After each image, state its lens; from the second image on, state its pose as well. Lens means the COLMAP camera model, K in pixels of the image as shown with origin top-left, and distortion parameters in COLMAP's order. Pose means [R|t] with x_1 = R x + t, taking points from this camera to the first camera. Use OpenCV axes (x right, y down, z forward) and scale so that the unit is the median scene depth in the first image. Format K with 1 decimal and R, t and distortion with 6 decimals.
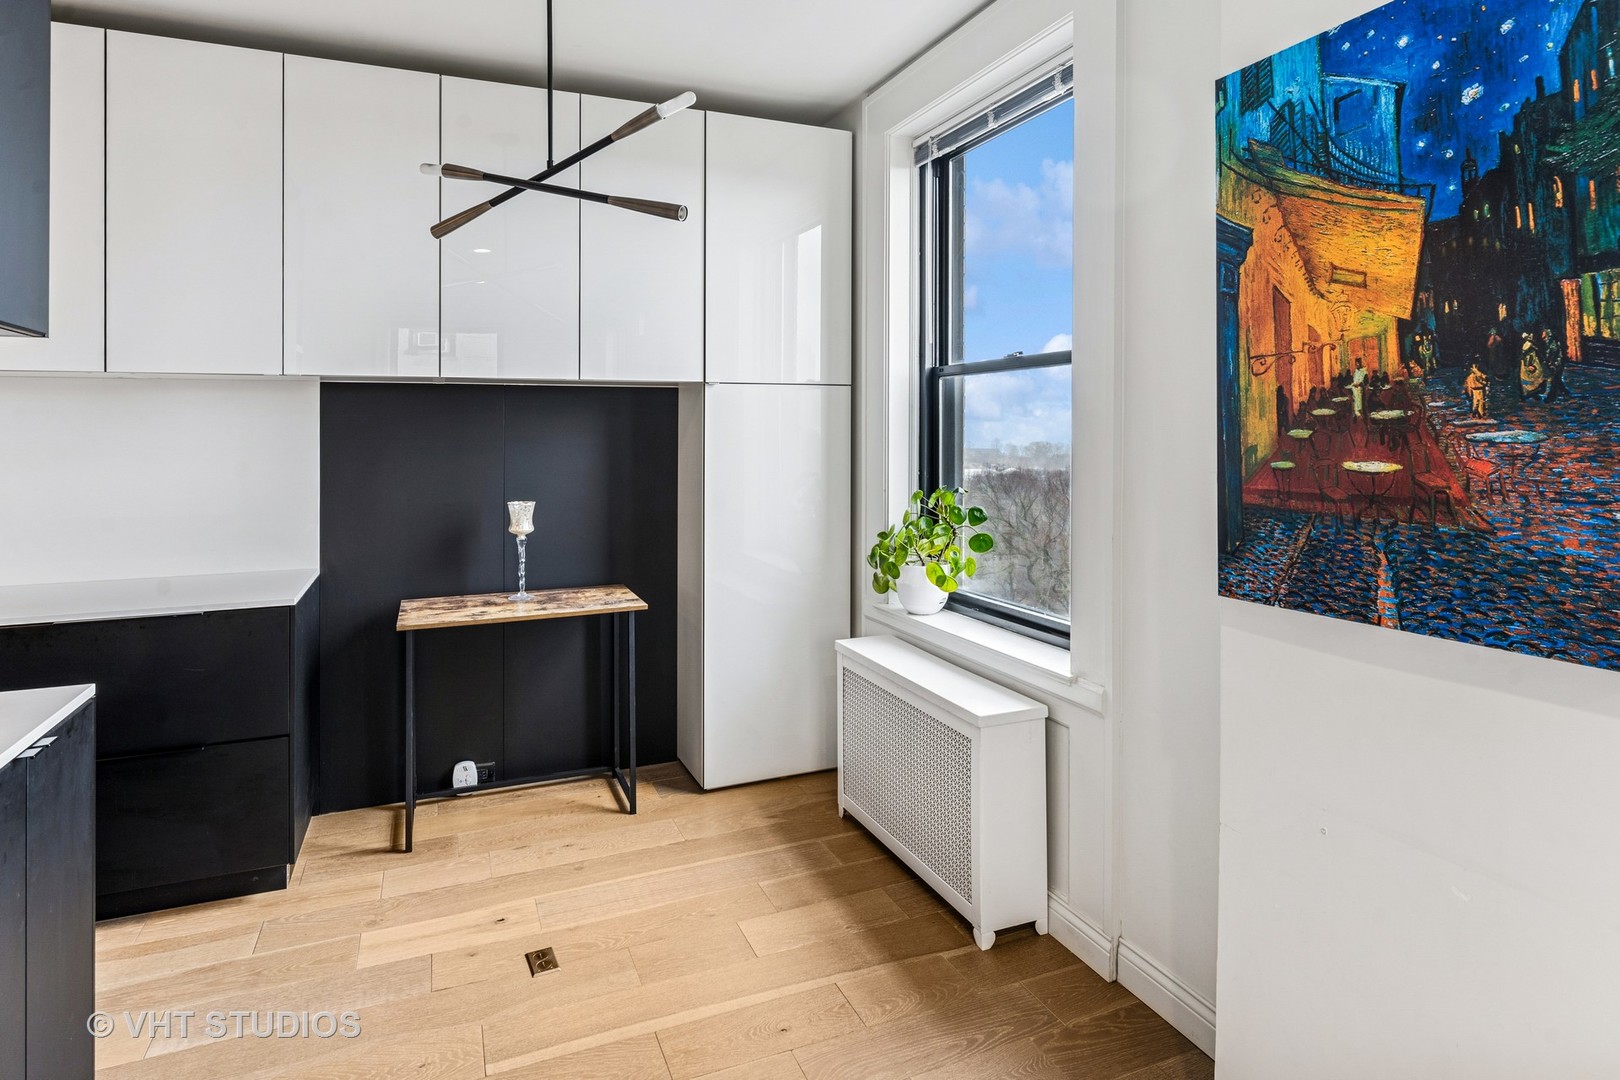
lens RADIAL K [[901.1, 0, 806.1], [0, 901.1, 428.7], [0, 0, 1]] dist [-0.001577, -0.002478]
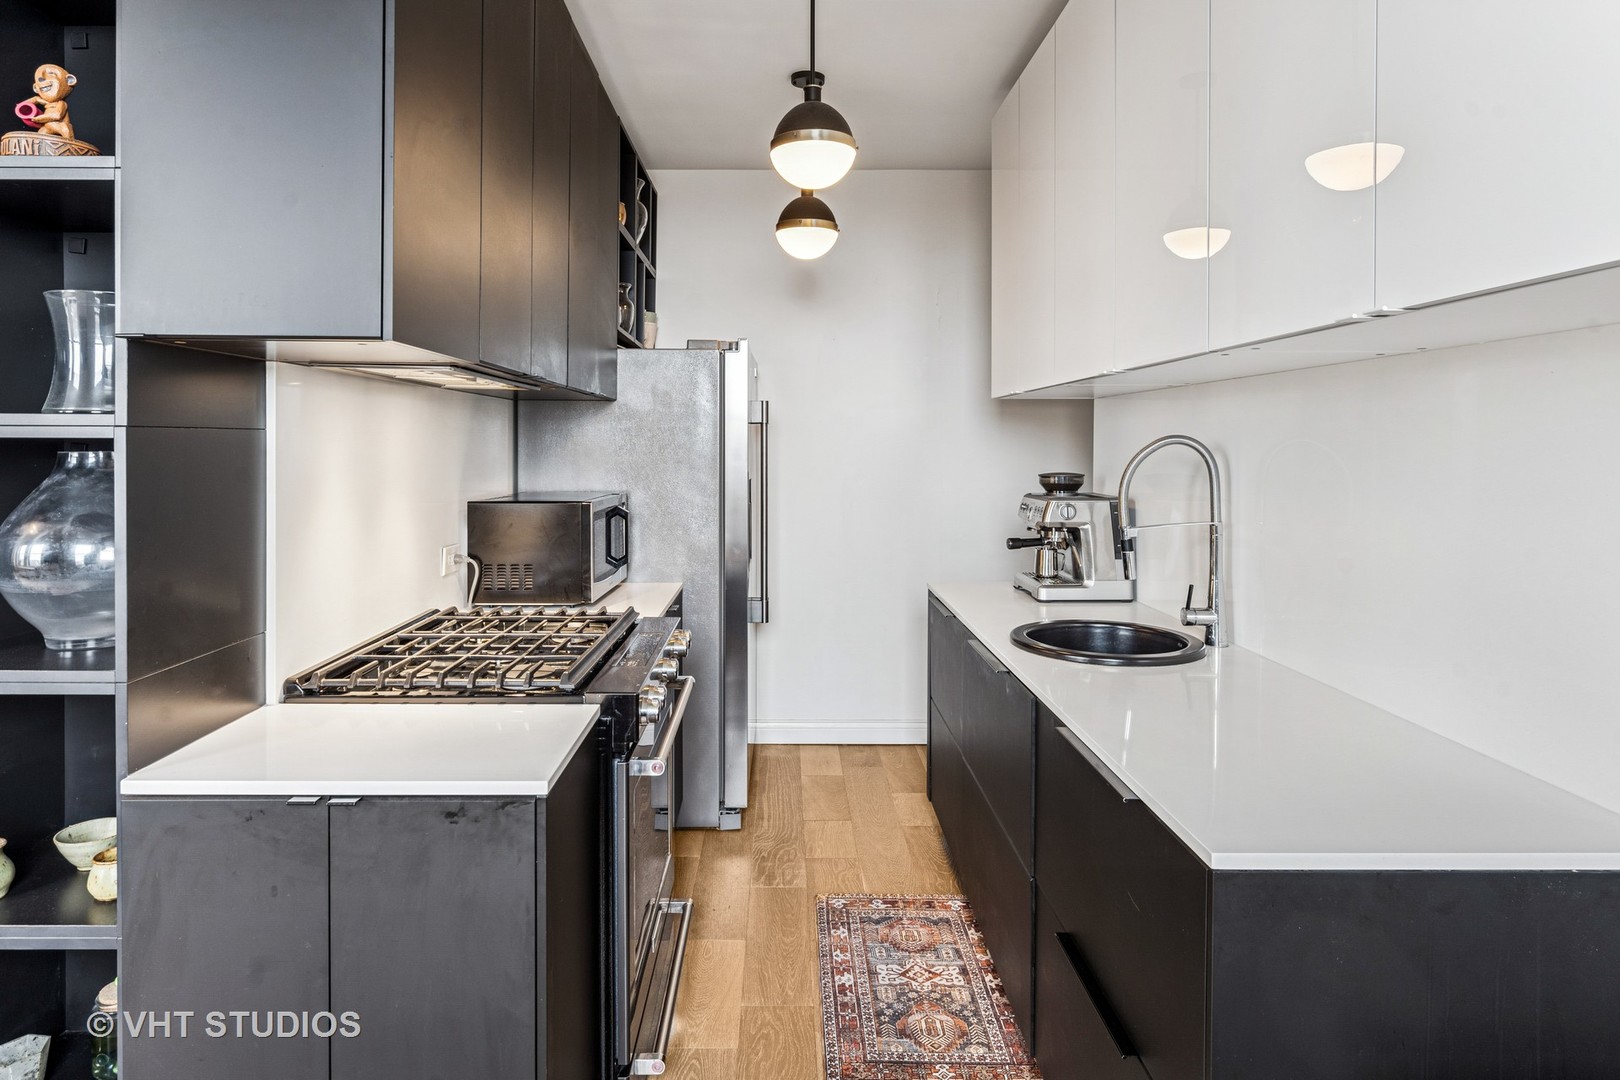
lens RADIAL K [[907.5, 0, 807.4], [0, 907.5, 444.6], [0, 0, 1]] dist [-0.000688, -0.000078]
pose [[-0.381959, 0.004539, -0.924168, -0.116281], [-0.001261, 0.999984, 0.005433, -0.004813], [0.924178, 0.003241, -0.381948, 1.054005]]
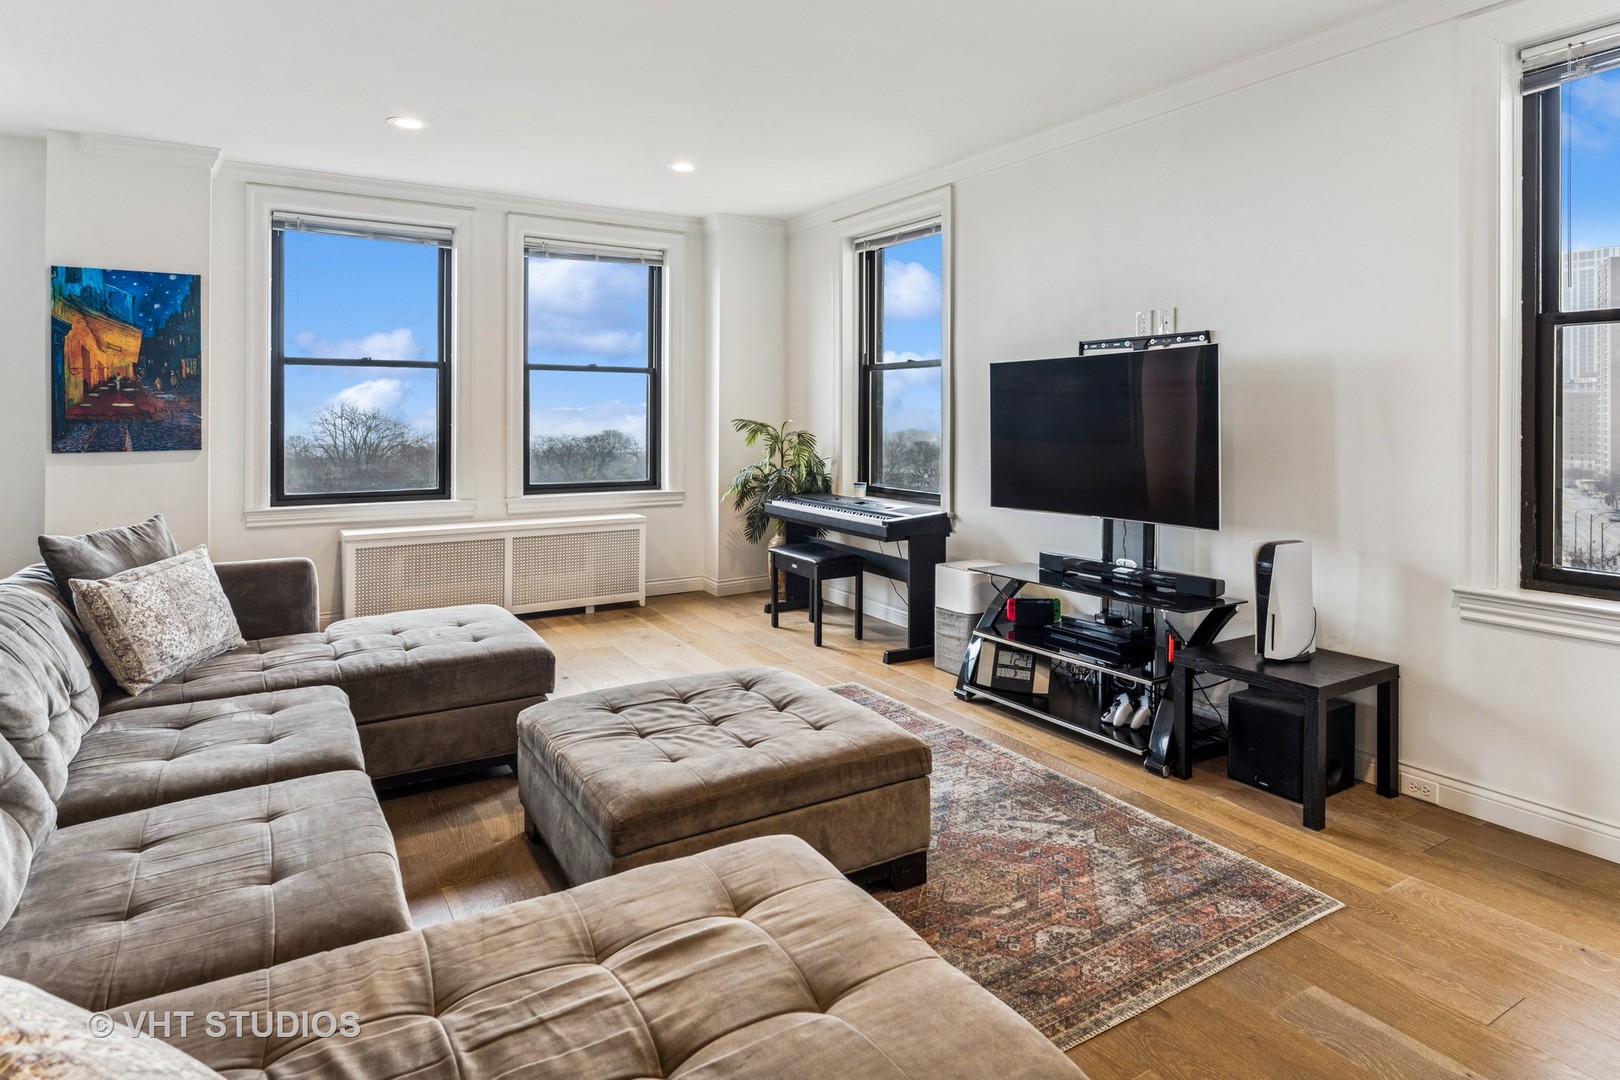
lens RADIAL K [[901.1, 0, 811.1], [0, 901.1, 417.6], [0, 0, 1]] dist [-0.001577, -0.002478]
pose [[-0.159474, -0.008504, 0.987165, -1.687115], [-0.006560, 0.999950, 0.007554, 0.025655], [-0.987180, -0.005272, -0.159522, -0.548963]]
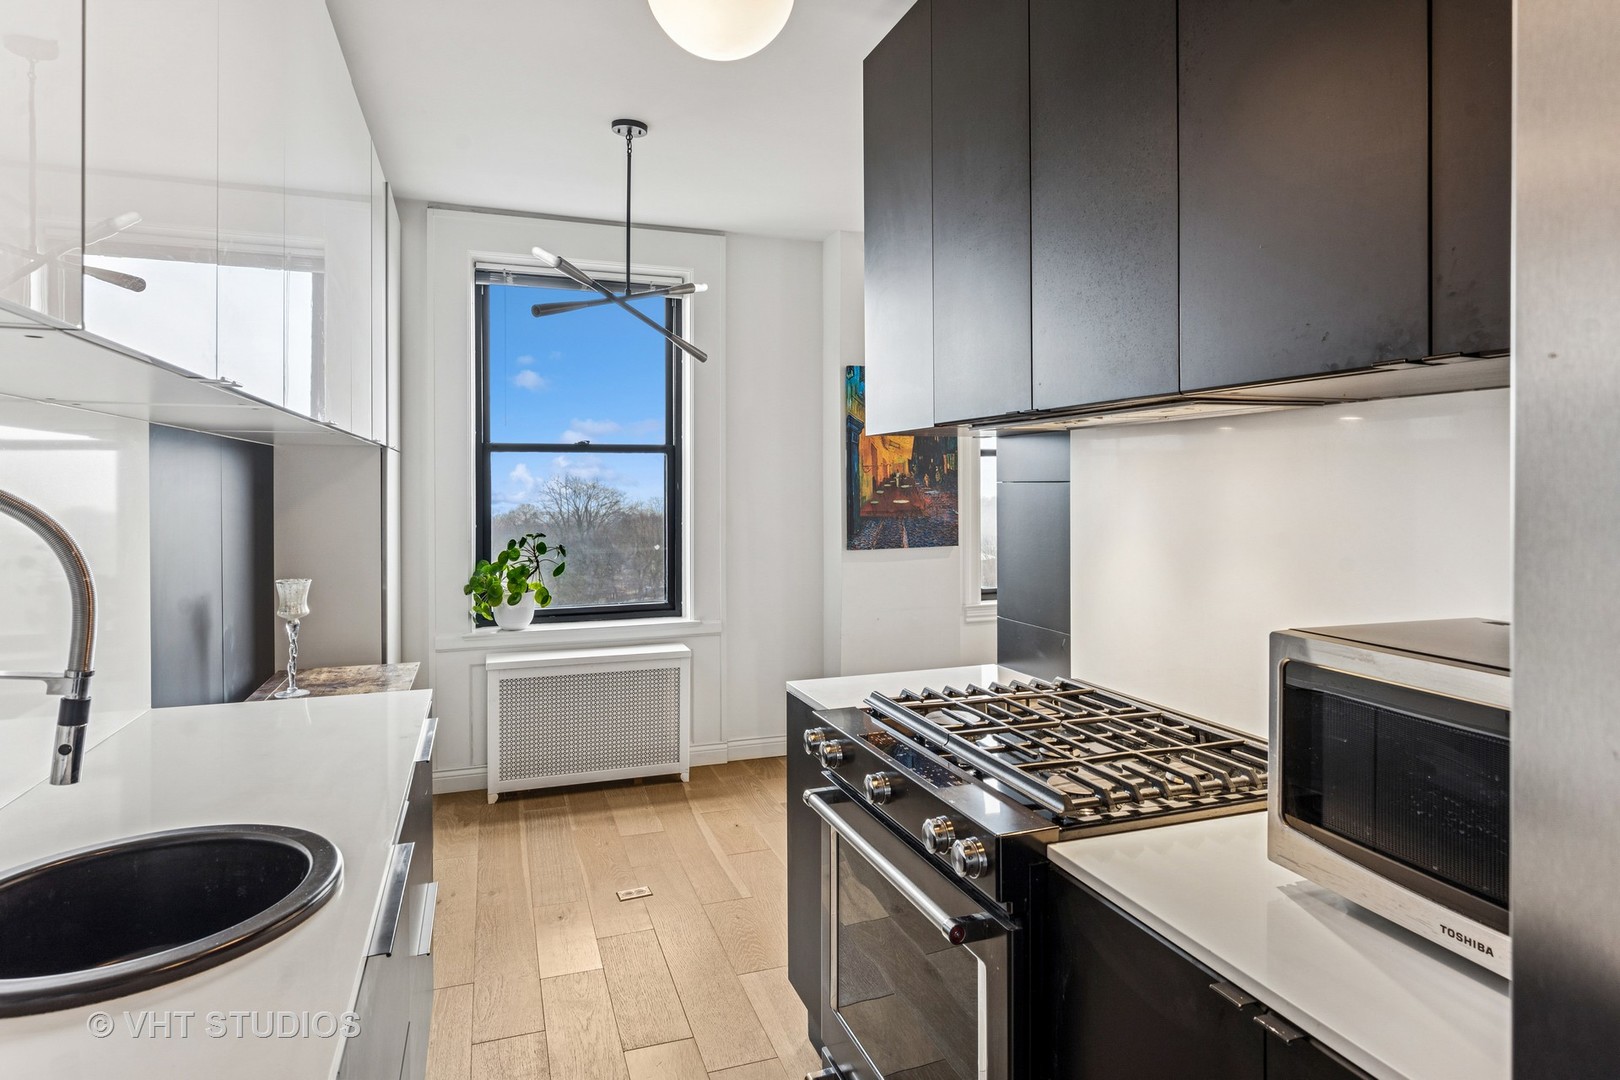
lens RADIAL K [[907.5, 0, 804.6], [0, 907.5, 503.5], [0, 0, 1]] dist [-0.000688, -0.000078]
pose [[0.048920, -0.014342, 0.998700, -1.509548], [0.002297, 0.999896, 0.014247, -0.000439], [-0.998800, 0.001597, 0.048948, 0.643769]]
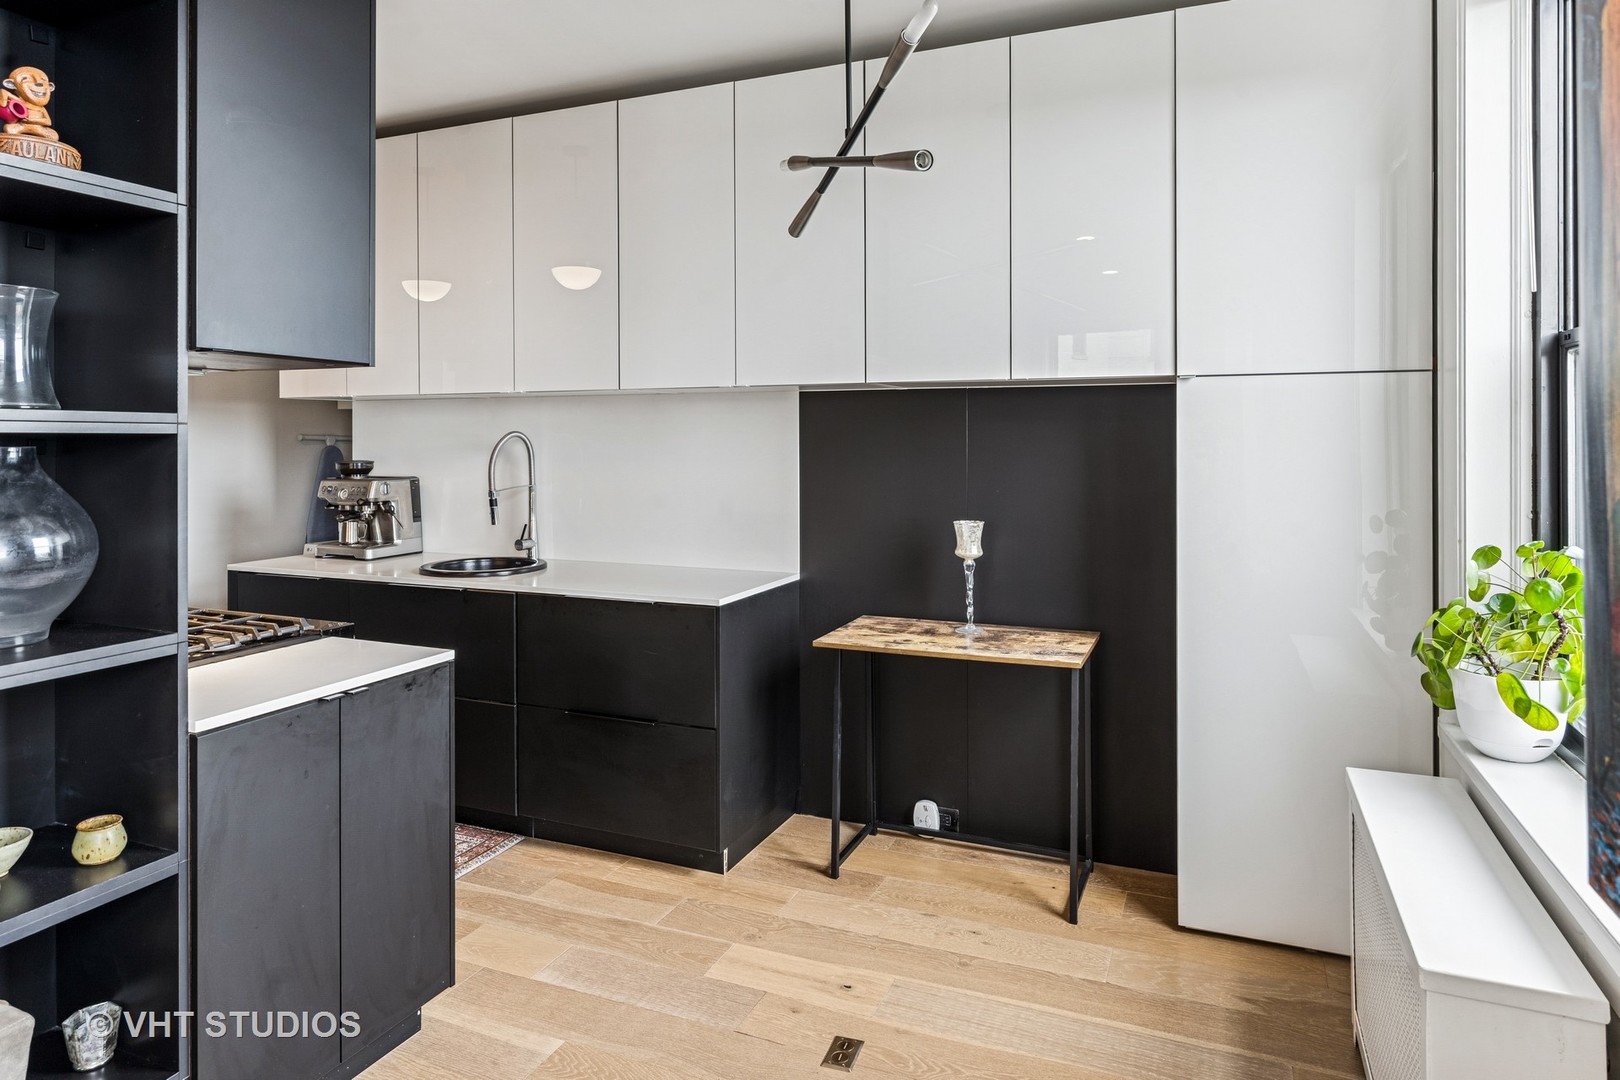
lens RADIAL K [[974.2, 0, 810.4], [0, 974.2, 434.3], [0, 0, 1]] dist [-0.005132, 0.000022]
pose [[0.694777, 0.000392, -0.719225, 0.338632], [0.000020, 1.000000, 0.000564, -0.005013], [0.719226, -0.000406, 0.694777, 0.306401]]
